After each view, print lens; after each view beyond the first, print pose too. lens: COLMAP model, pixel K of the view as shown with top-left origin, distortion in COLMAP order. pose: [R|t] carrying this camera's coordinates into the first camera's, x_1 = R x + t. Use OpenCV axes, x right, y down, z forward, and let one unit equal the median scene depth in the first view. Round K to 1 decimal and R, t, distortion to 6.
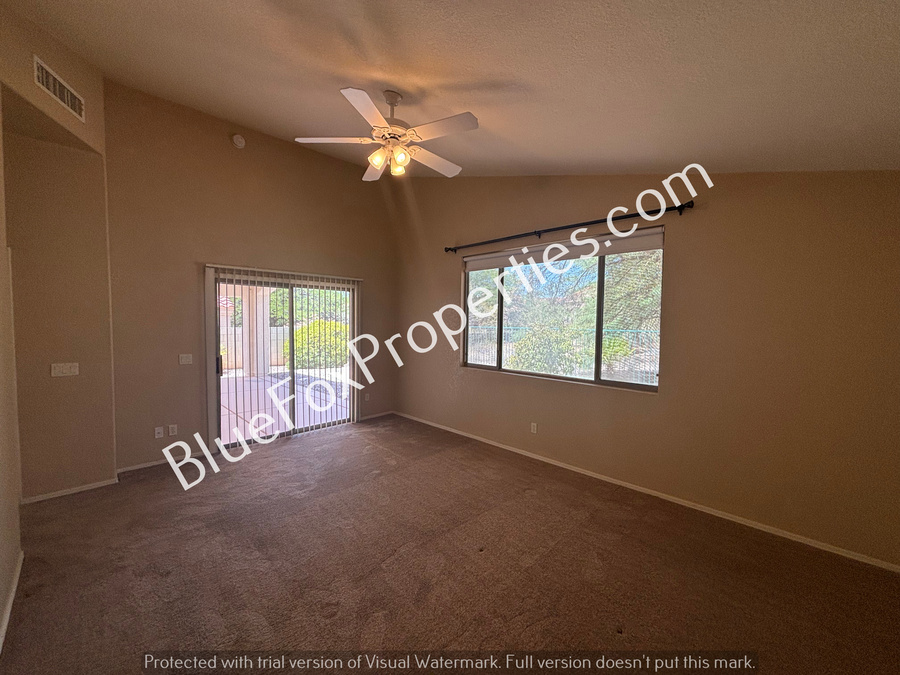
lens RADIAL K [[363.8, 0, 449.7], [0, 363.8, 337.3], [0, 0, 1]] dist [0.003924, 0.000232]
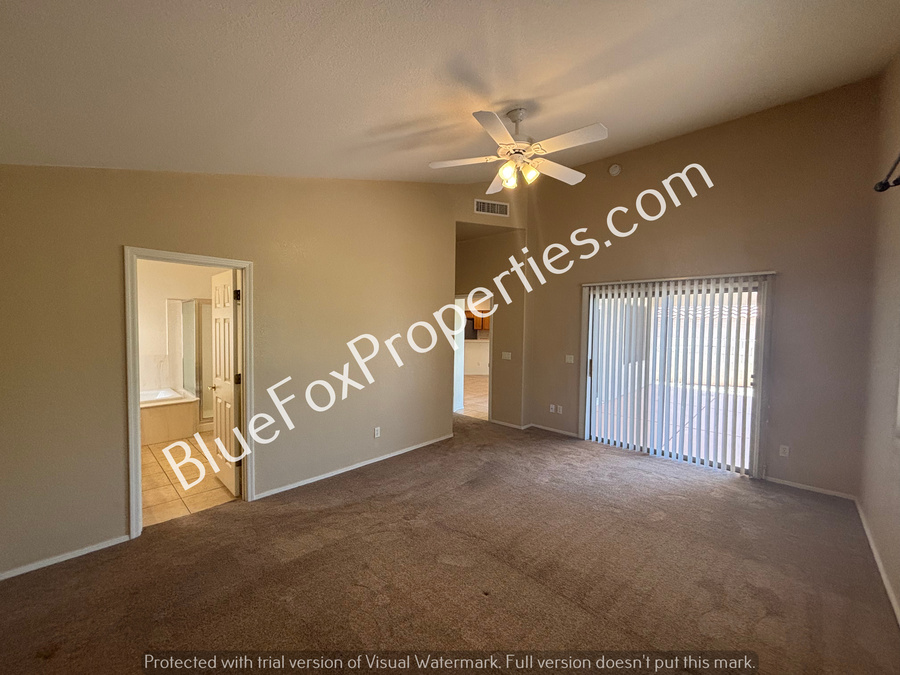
lens RADIAL K [[363.8, 0, 449.8], [0, 363.8, 337.0], [0, 0, 1]] dist [0.003924, 0.000232]
pose [[0.025278, 0.024528, -0.999380, 0.652927], [-0.064054, 0.997684, 0.022866, -0.023642], [0.997626, 0.063437, 0.026790, 0.601415]]
